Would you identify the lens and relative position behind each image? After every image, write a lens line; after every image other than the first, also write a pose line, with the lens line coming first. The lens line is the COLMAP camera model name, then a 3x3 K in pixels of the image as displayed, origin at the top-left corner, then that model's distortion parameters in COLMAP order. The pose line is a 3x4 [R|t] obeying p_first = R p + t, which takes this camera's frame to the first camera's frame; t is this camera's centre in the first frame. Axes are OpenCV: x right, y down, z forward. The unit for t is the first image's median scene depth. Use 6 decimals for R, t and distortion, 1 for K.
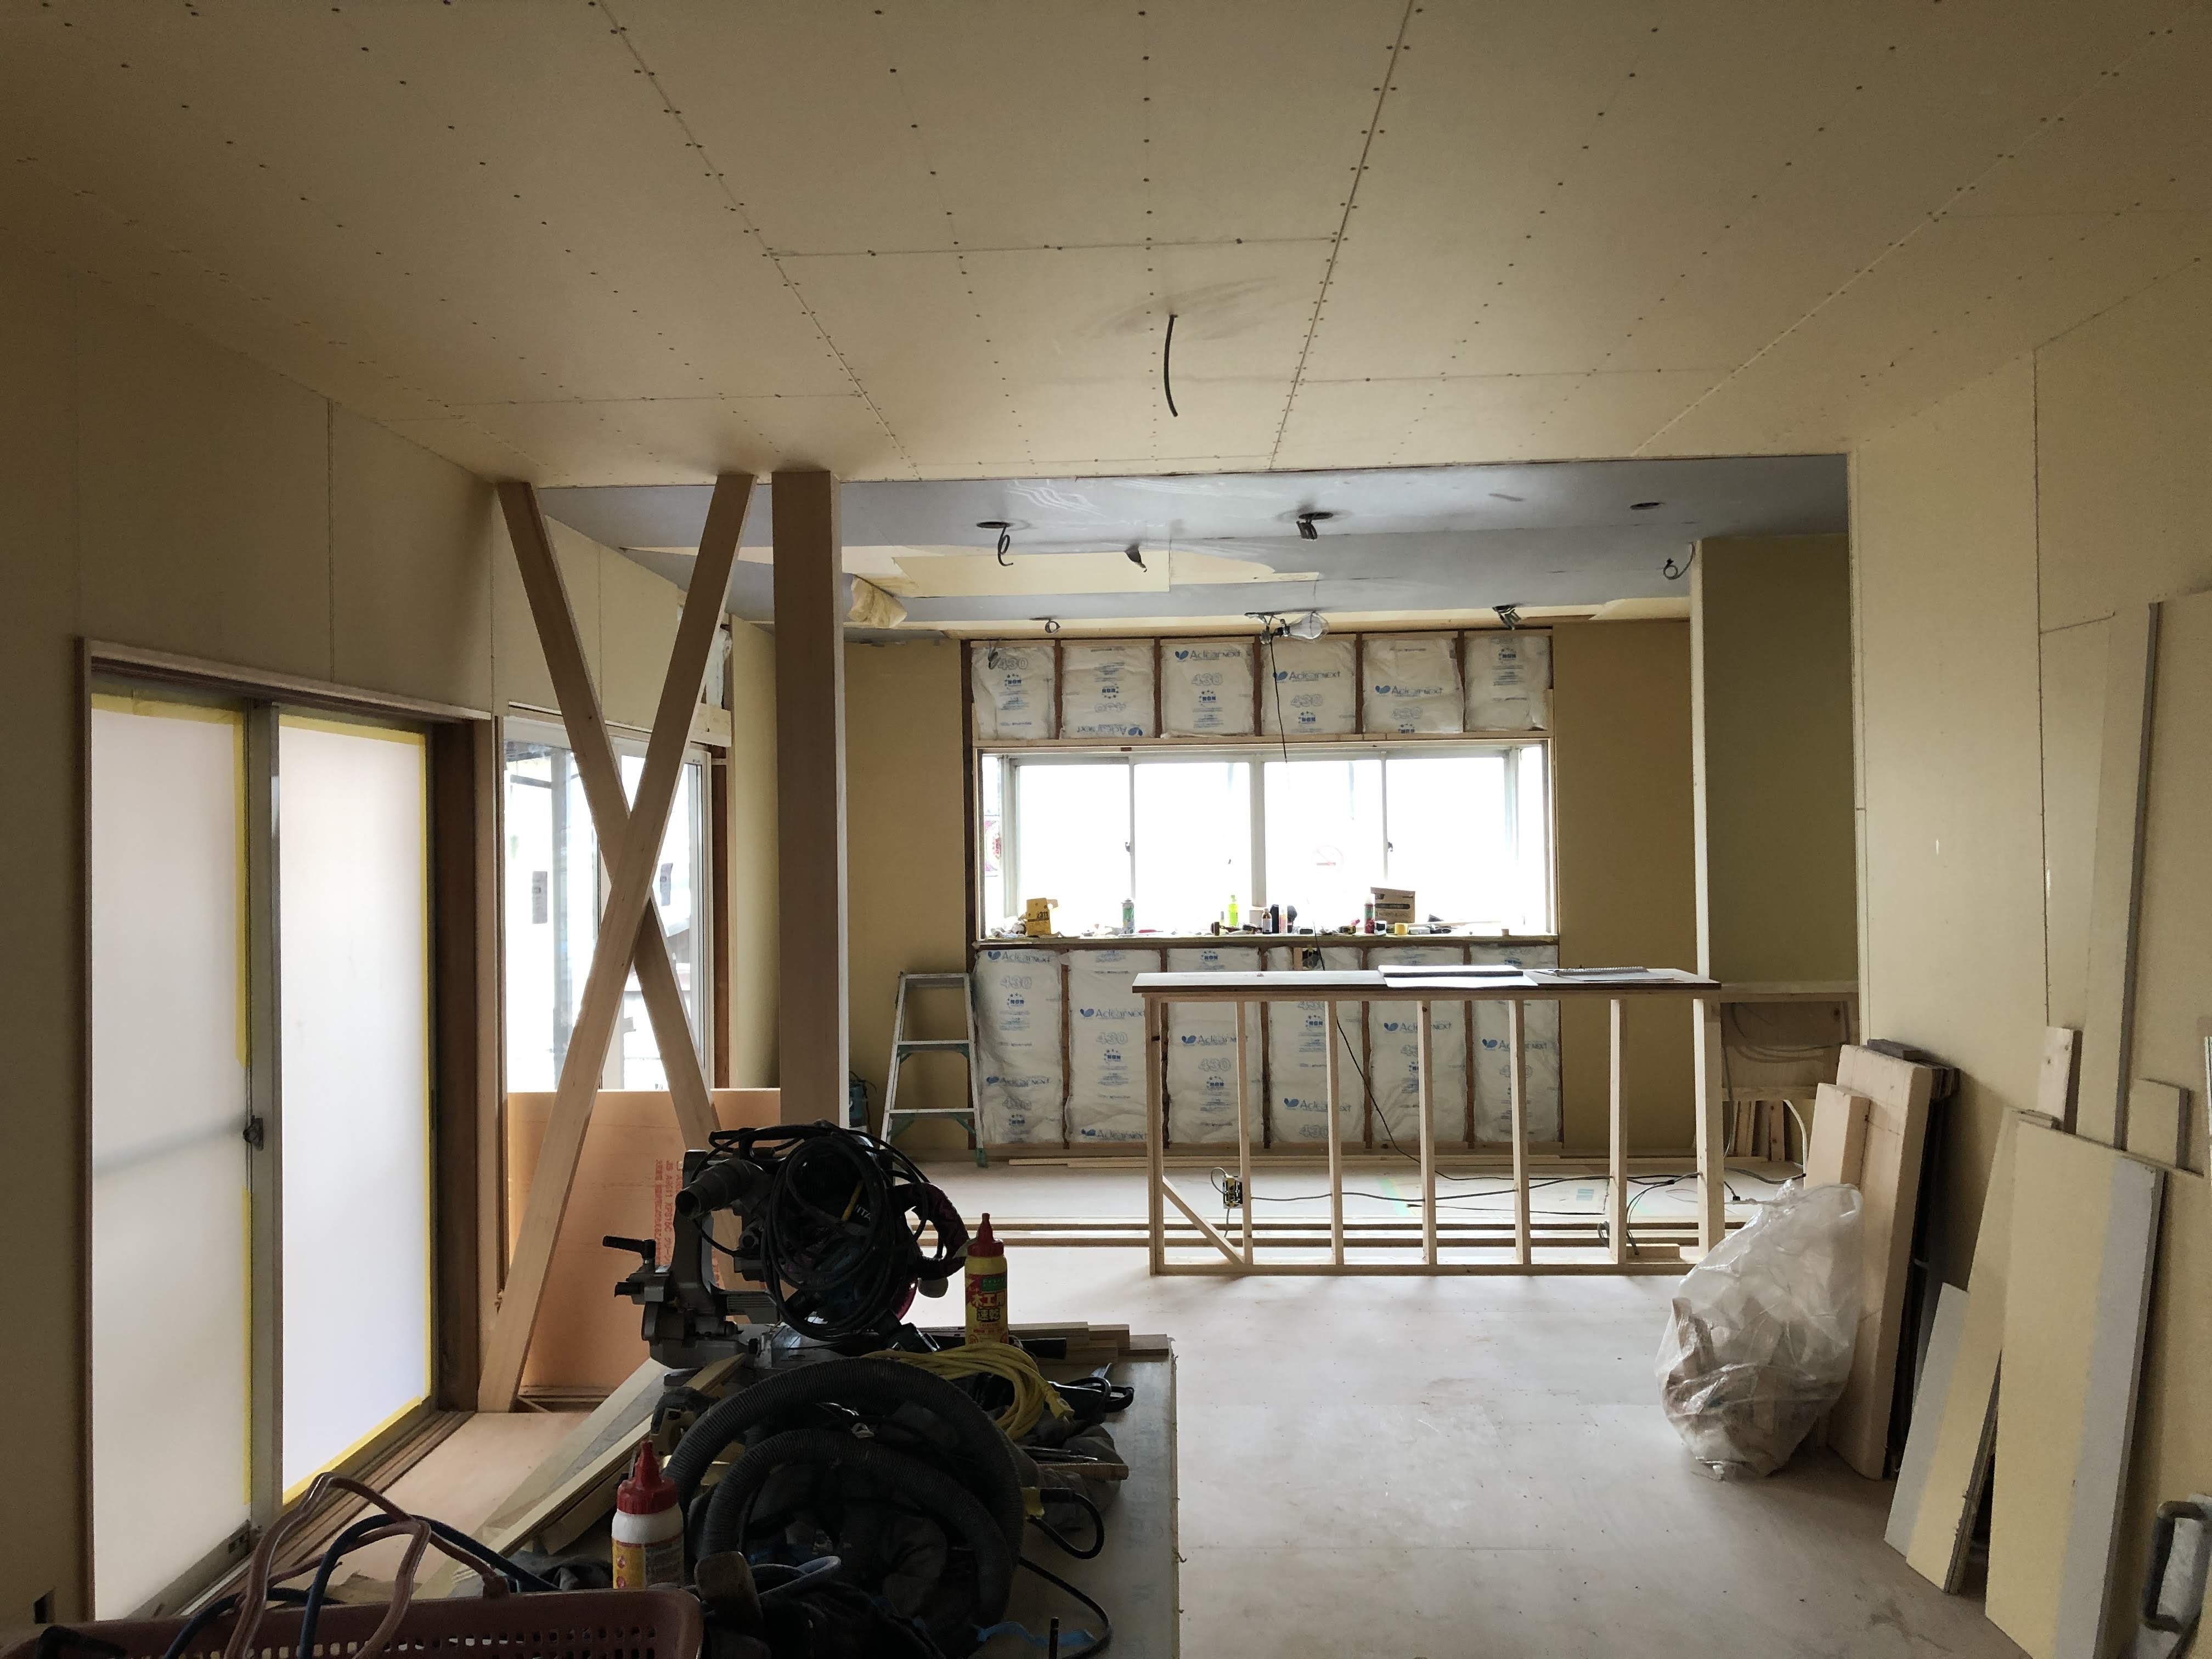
lens RADIAL K [[1811.6, 0, 1106.0], [0, 1811.6, 829.5], [0, 0, 1]] dist [0.144428, -0.469674]
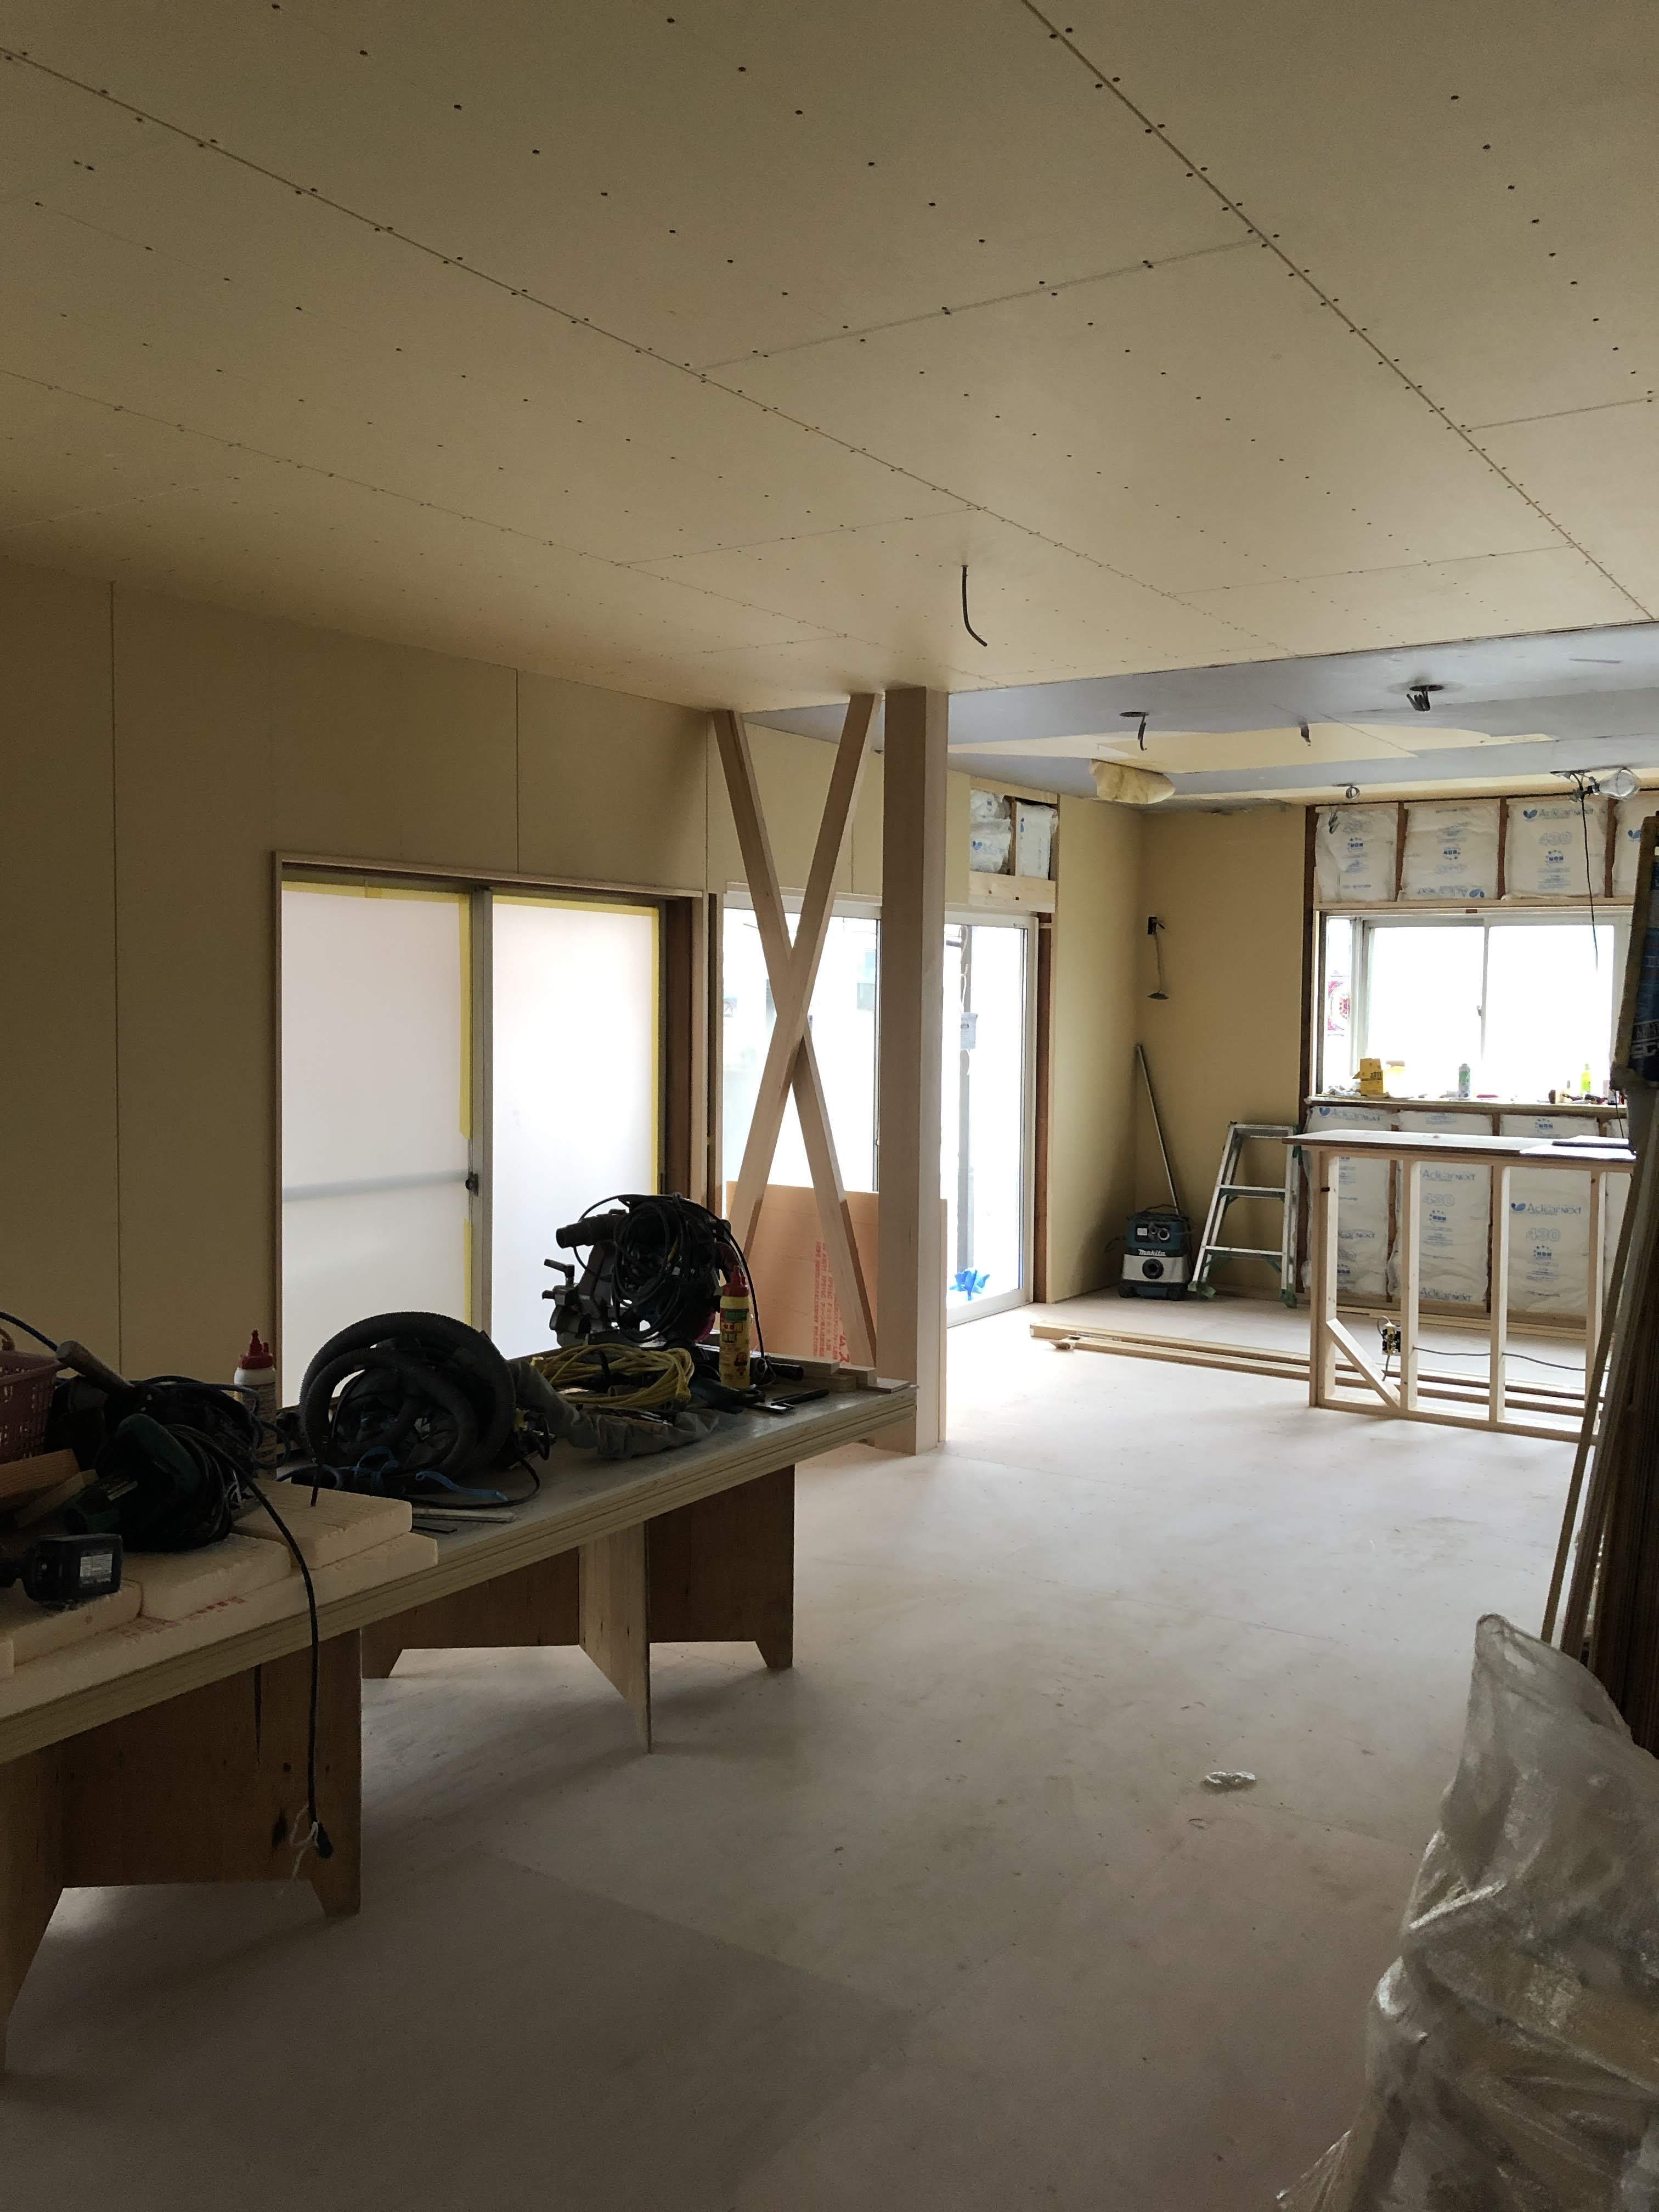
lens RADIAL K [[1811.6, 0, 829.5], [0, 1811.6, 1106.0], [0, 0, 1]] dist [0.144428, -0.469674]
pose [[0.856405, 0.053420, -0.513534, 0.234862], [-0.019673, 0.997287, 0.070934, -0.002450], [0.515930, -0.050646, 0.855133, -0.041856]]
